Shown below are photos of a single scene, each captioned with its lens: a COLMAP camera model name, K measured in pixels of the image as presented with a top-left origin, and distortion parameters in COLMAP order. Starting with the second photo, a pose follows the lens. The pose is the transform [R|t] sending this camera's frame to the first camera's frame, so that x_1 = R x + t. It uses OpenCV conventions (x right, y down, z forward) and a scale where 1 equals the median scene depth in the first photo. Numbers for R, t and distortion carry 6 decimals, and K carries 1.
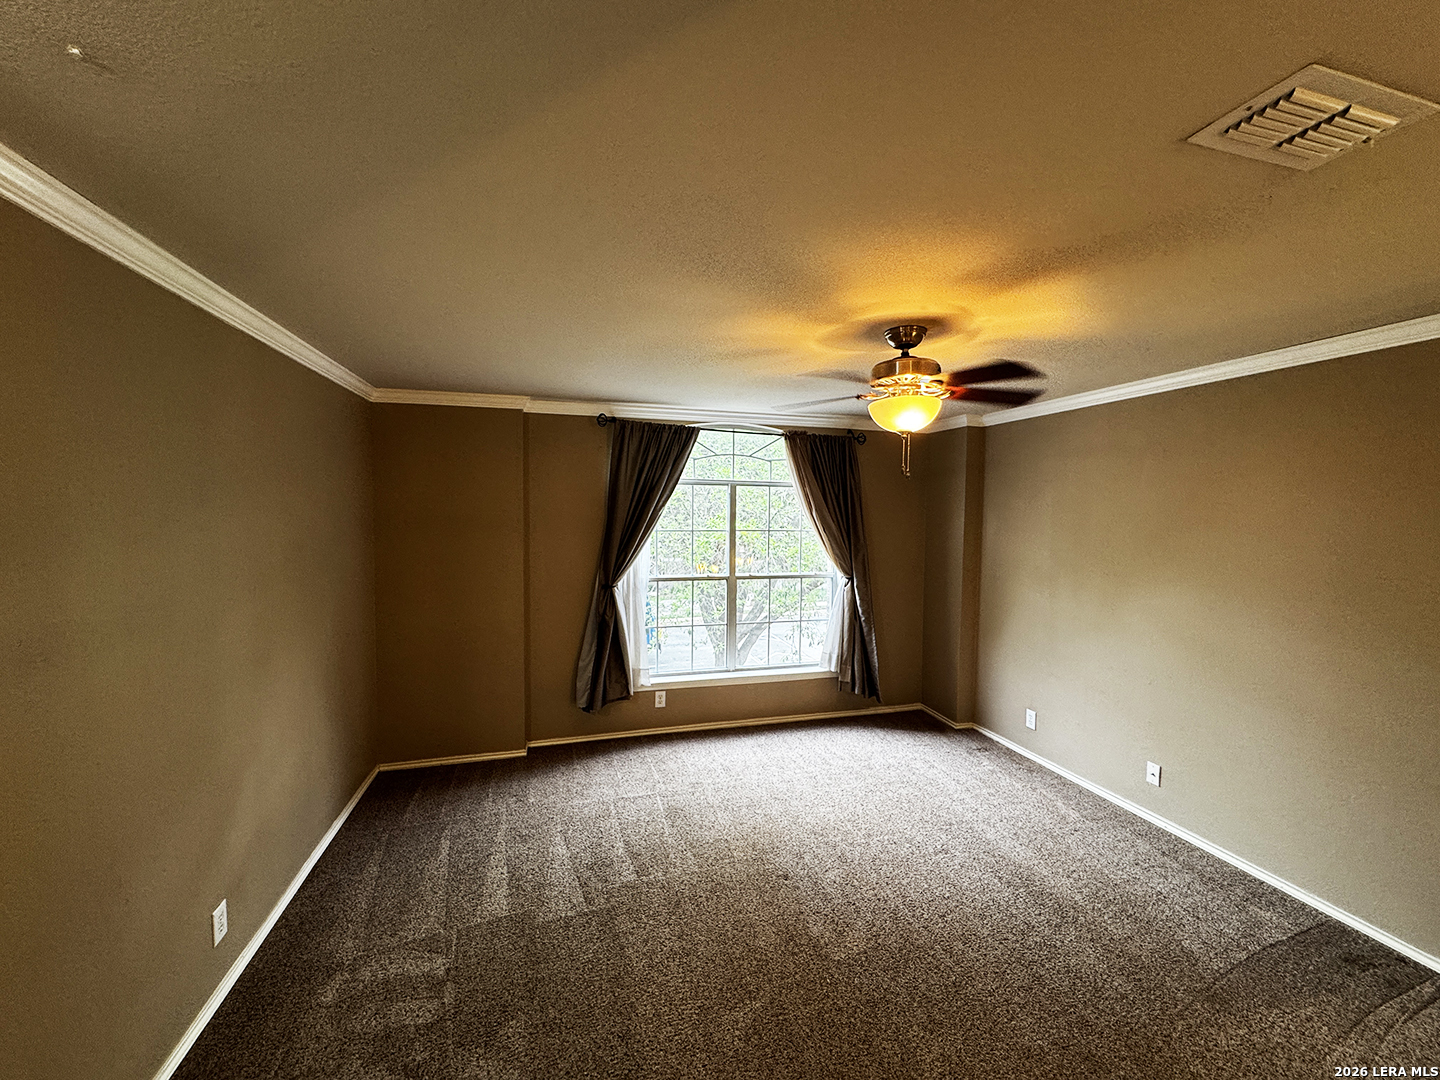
lens RADIAL K [[573.4, 0, 720.3], [0, 573.4, 539.2], [0, 0, 1]] dist [-0.003495, -0.000089]
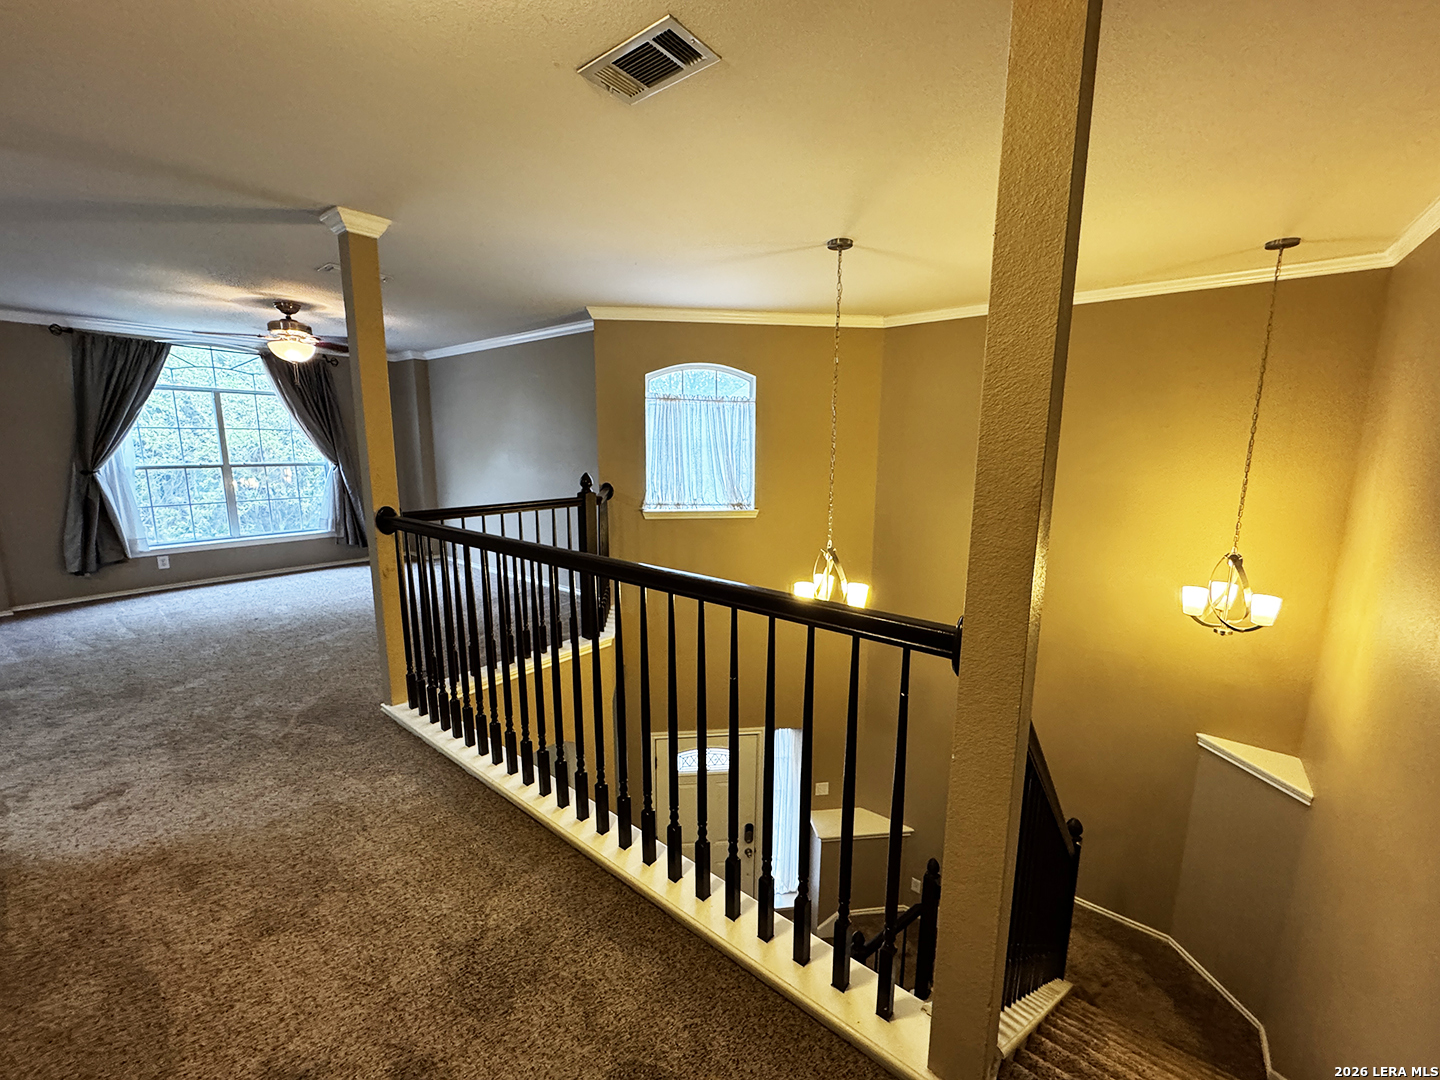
lens RADIAL K [[573.4, 0, 720.3], [0, 573.4, 539.2], [0, 0, 1]] dist [-0.003495, -0.000089]
pose [[0.811024, -0.101004, 0.576227, 0.176231], [0.028472, 0.990631, 0.133568, 0.098058], [-0.584319, -0.091920, 0.806301, -0.756089]]
